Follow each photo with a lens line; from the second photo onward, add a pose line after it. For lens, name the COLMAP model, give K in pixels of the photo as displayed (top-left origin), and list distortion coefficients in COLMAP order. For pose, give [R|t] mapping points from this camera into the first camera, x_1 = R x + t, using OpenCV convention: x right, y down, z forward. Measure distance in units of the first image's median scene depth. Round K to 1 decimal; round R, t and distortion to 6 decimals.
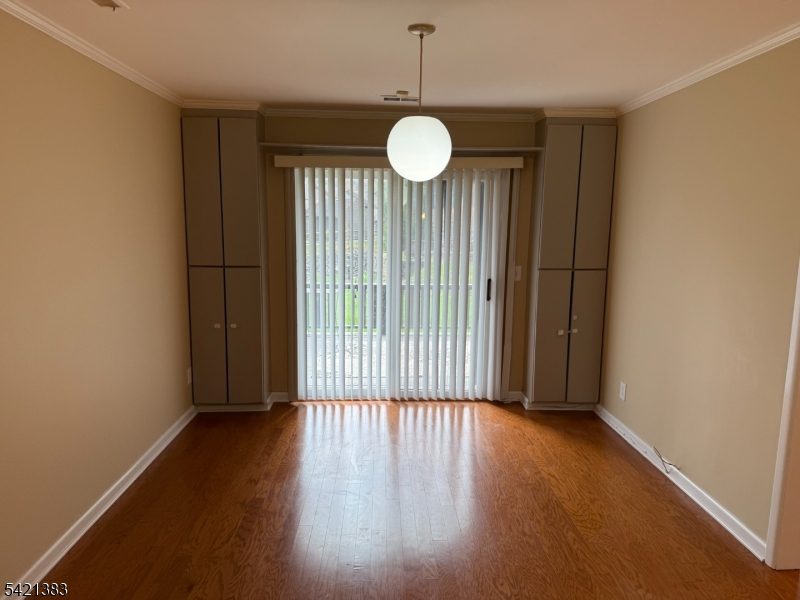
lens RADIAL K [[587.6, 0, 400.0], [0, 587.6, 300.0], [0, 0, 1]] dist [0.095437, -0.138033]
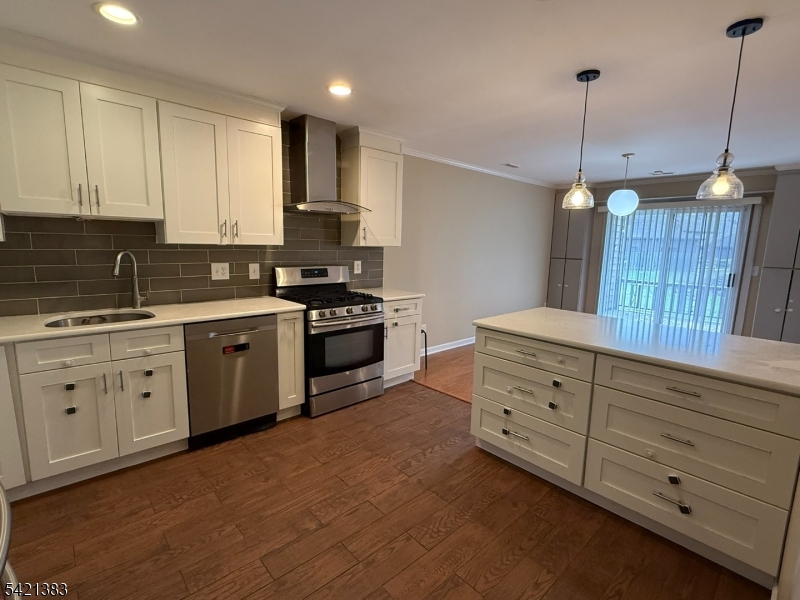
lens RADIAL K [[387.5, 0, 400.0], [0, 387.5, 300.0], [0, 0, 1]] dist [0.000275, 0.000394]
pose [[0.648978, 0.113088, -0.752356, 0.394944], [-0.118789, 0.991825, 0.046617, 0.099755], [0.751477, 0.059118, 0.657106, -0.394889]]
